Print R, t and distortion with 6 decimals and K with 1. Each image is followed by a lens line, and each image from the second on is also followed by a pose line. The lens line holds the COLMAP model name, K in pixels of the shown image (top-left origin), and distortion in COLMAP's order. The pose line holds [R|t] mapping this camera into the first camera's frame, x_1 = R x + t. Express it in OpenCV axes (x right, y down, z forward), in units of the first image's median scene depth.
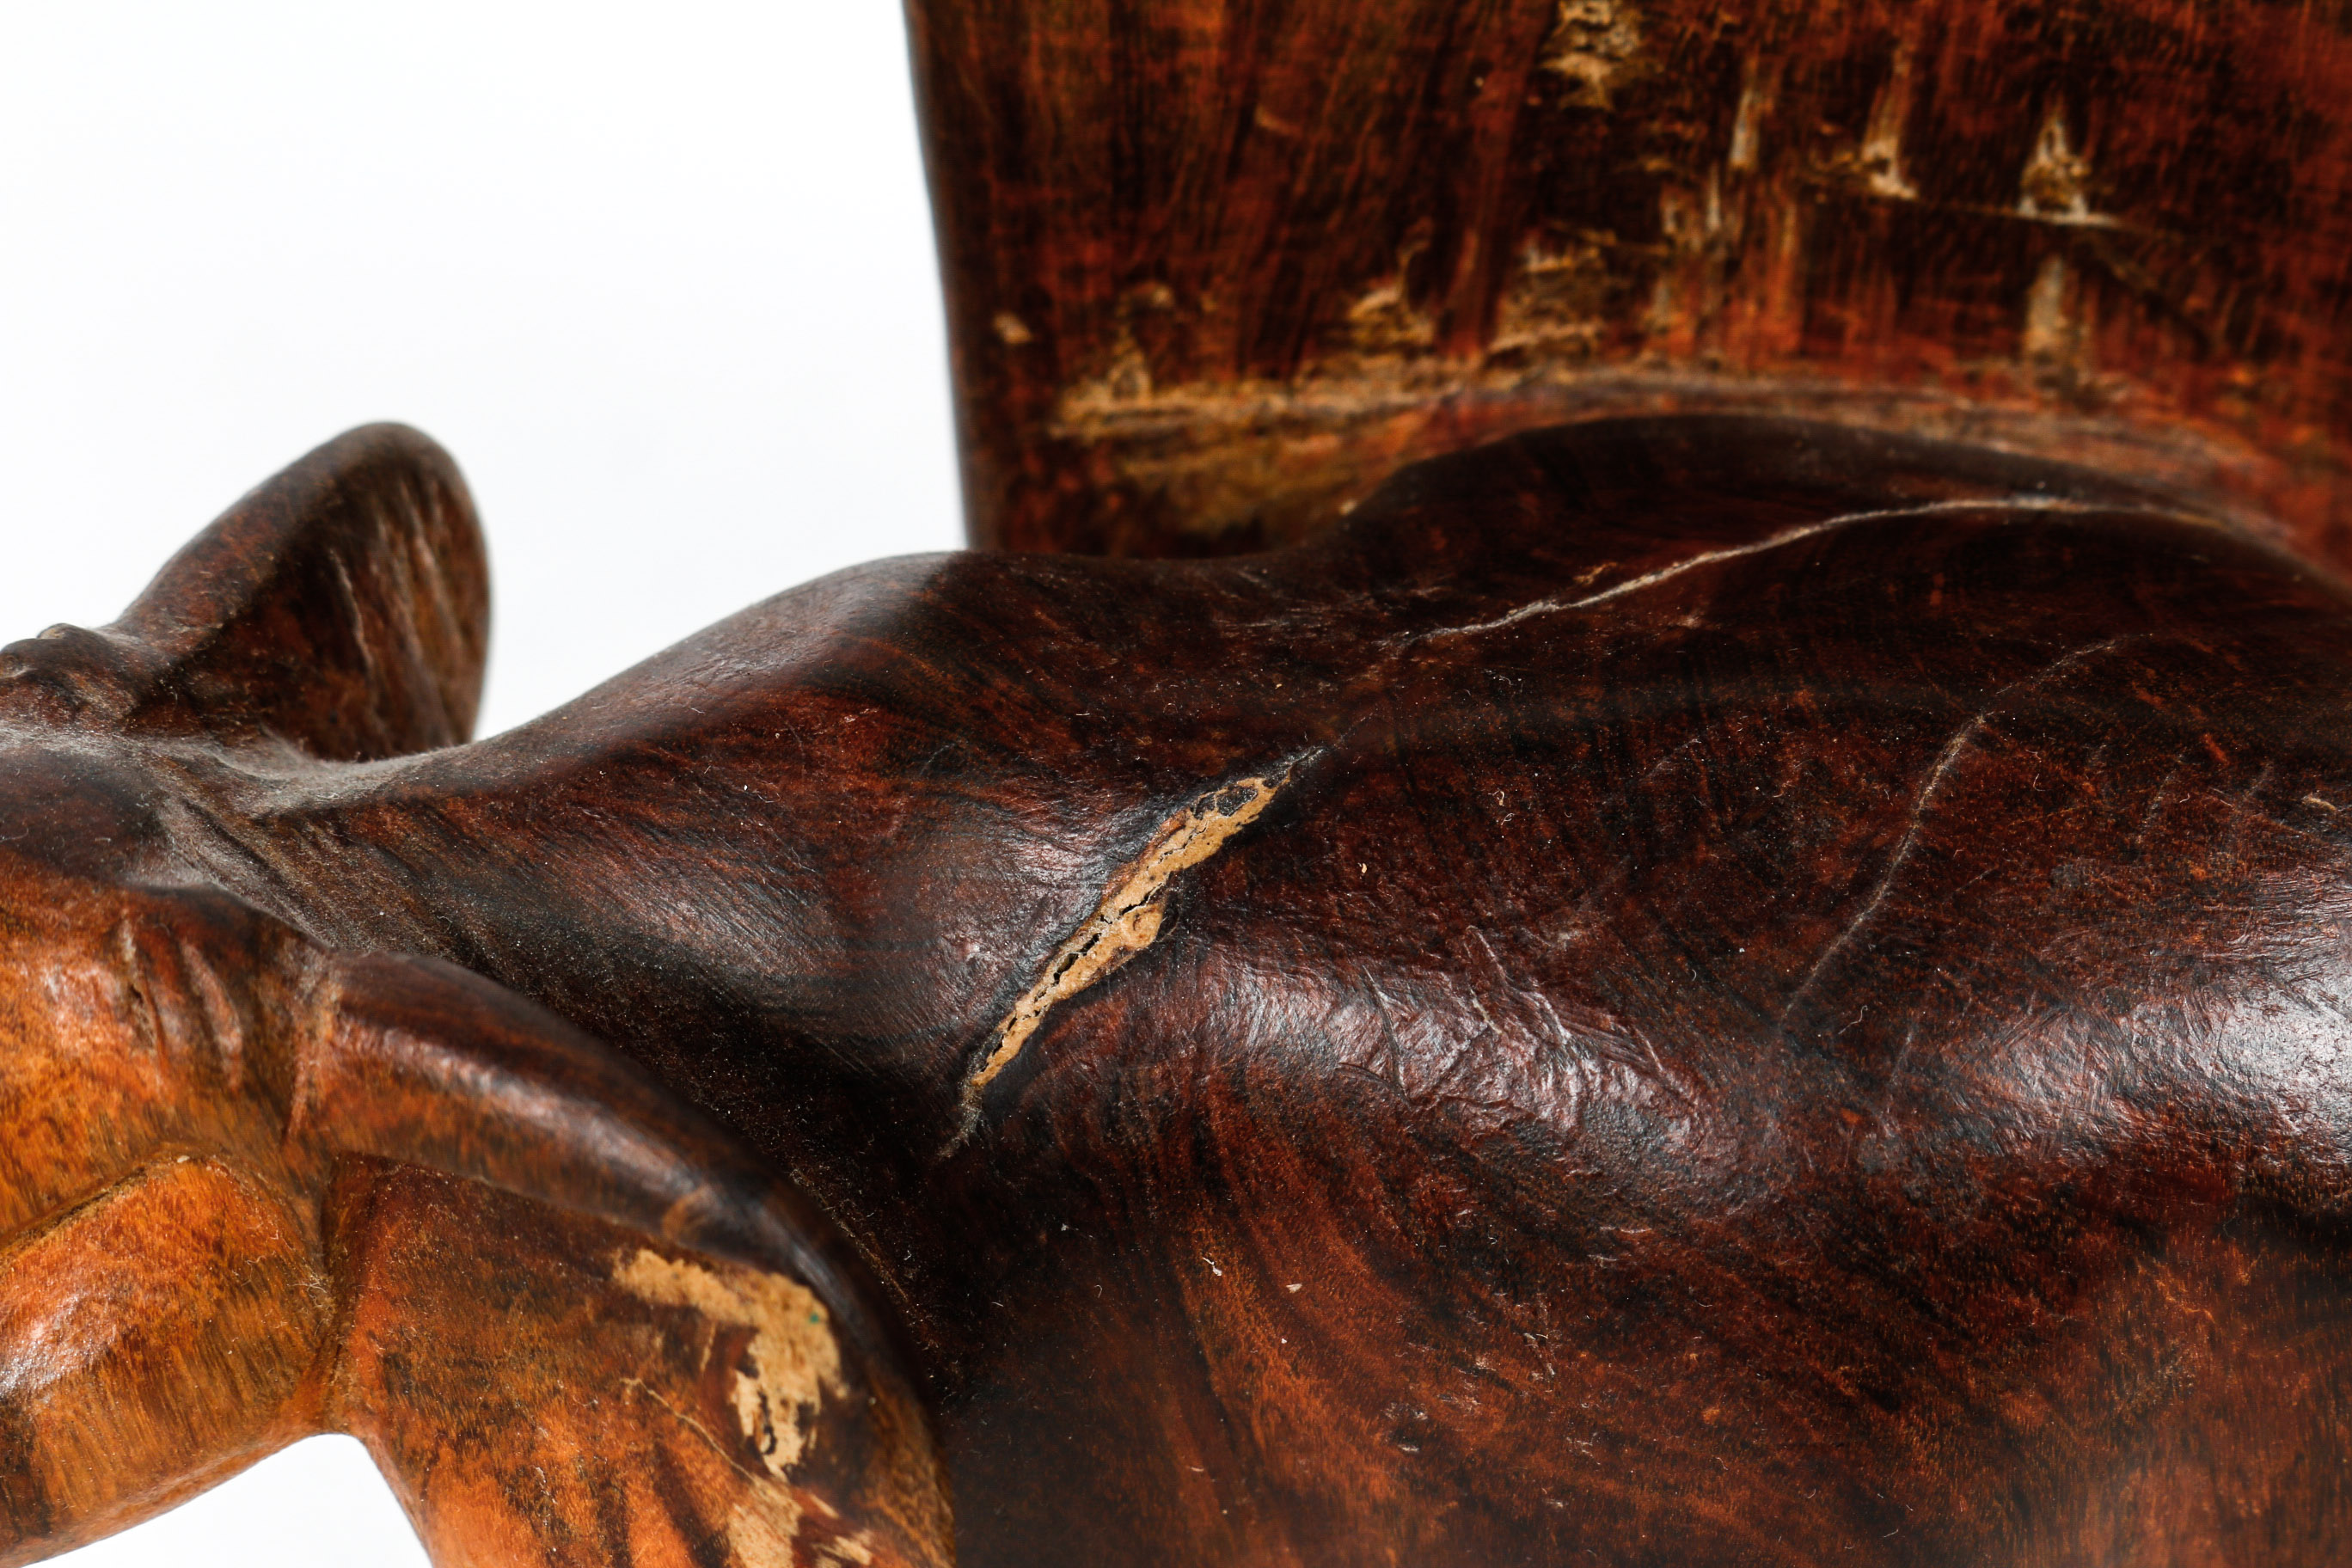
lens RADIAL K [[5555.5, 0, 1176.0], [0, 5555.5, 784.0], [0, 0, 1]] dist [0.025234, -0.016220]
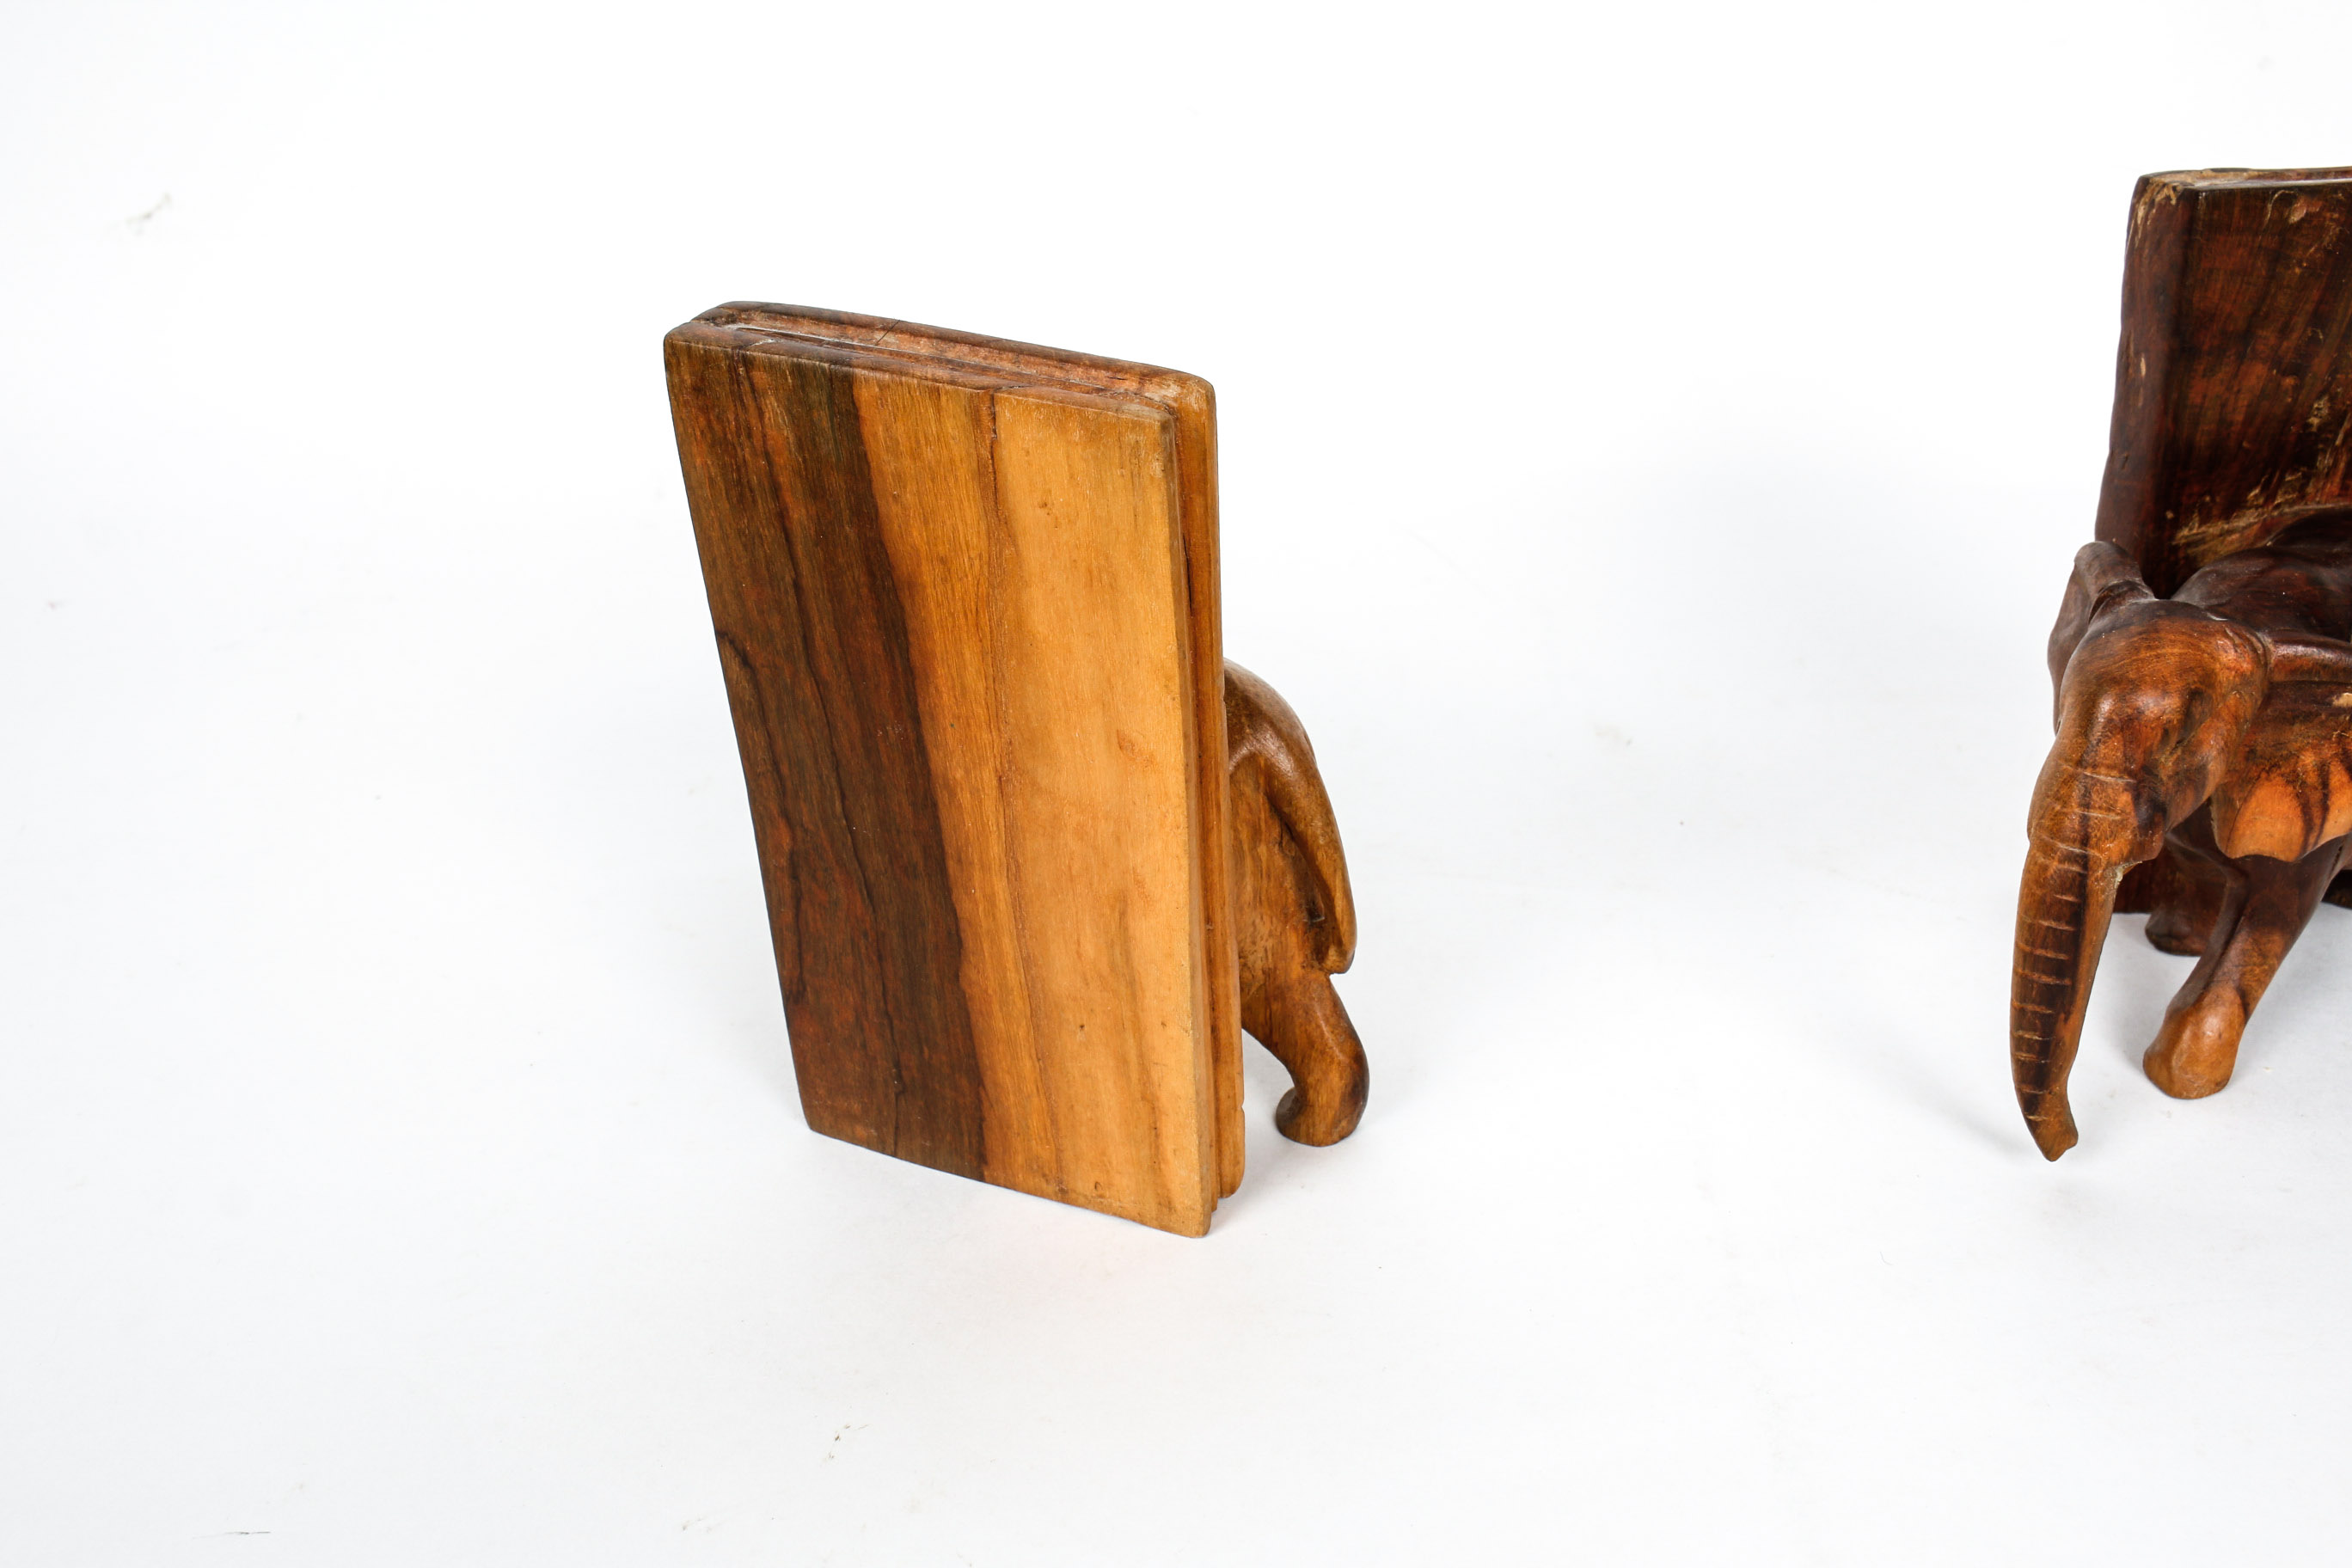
lens RADIAL K [[2168.3, 0, 1212.2], [0, 2168.3, 790.4], [0, 0, 1]] dist [-0.170787, 0.194610]
pose [[0.936842, -0.153872, 0.314087, -1.255917], [0.201788, 0.971285, -0.126048, 0.167335], [-0.285672, 0.181466, 0.940990, -0.137364]]
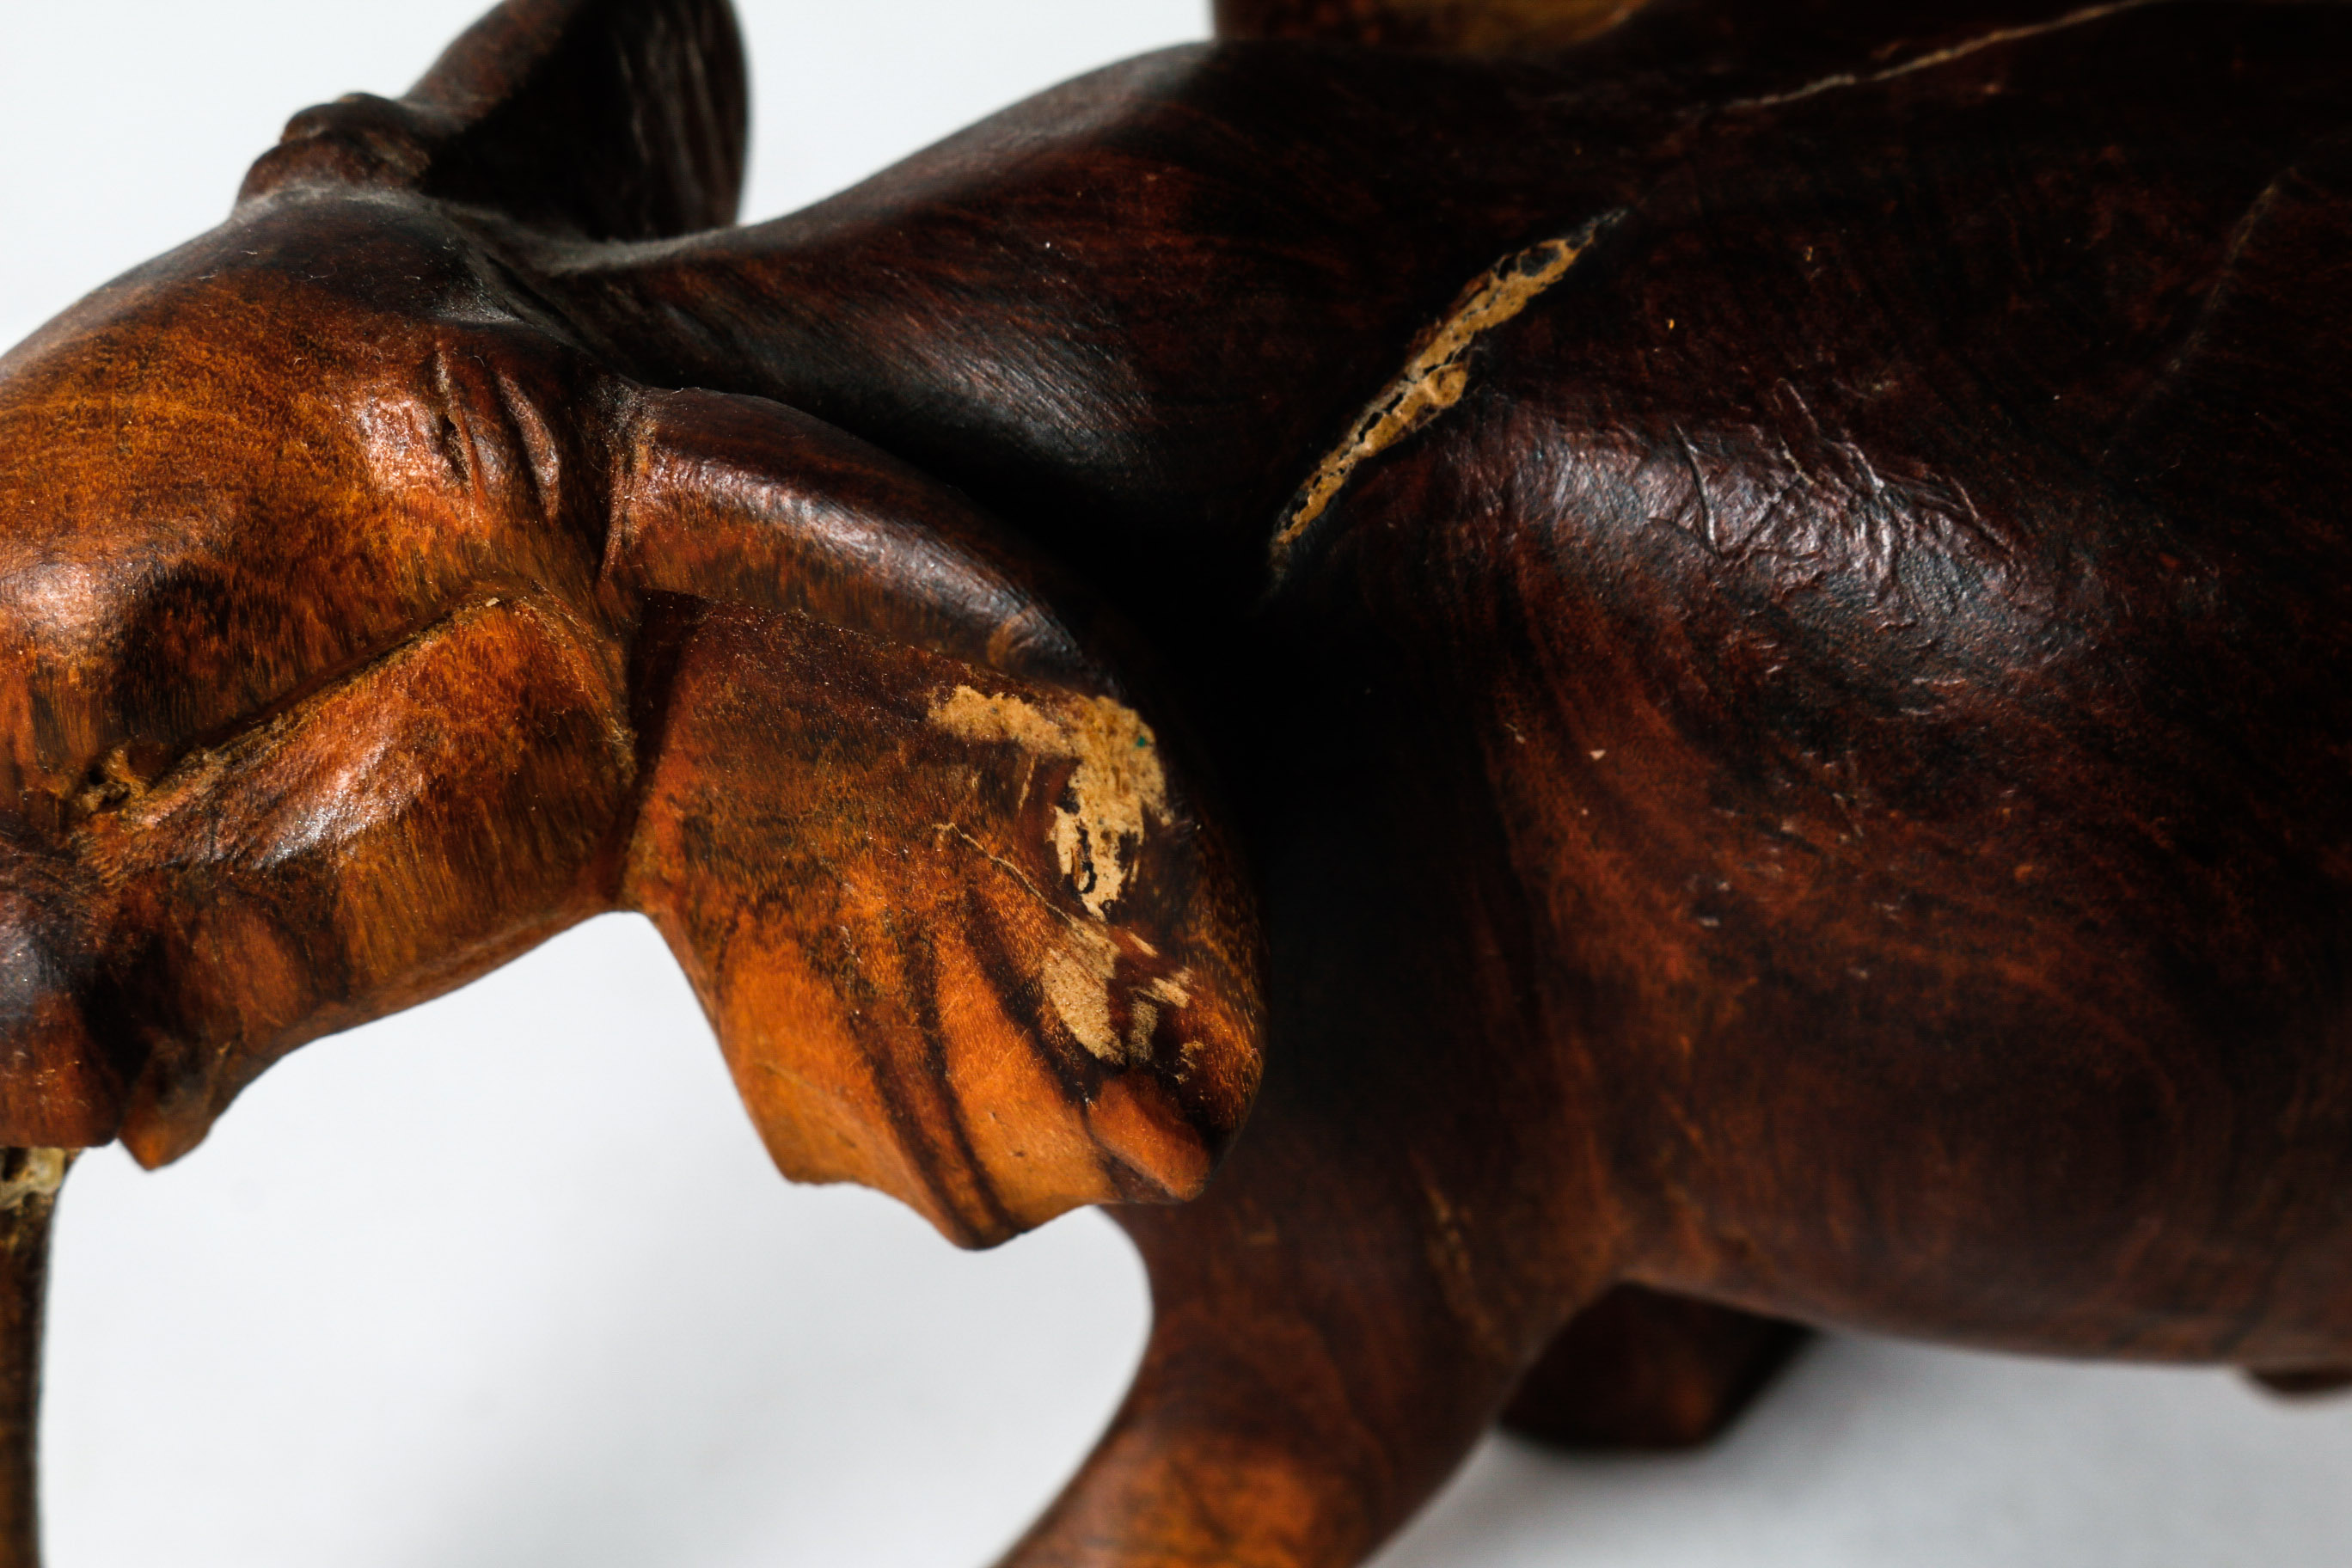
lens RADIAL K [[5555.5, 0, 1176.0], [0, 5555.5, 784.0], [0, 0, 1]] dist [0.025234, -0.016220]
pose [[0.999971, -0.002248, 0.007303, -0.061969], [0.002297, 0.999975, -0.006749, 0.103544], [-0.007288, 0.006766, 0.999951, 0.007705]]
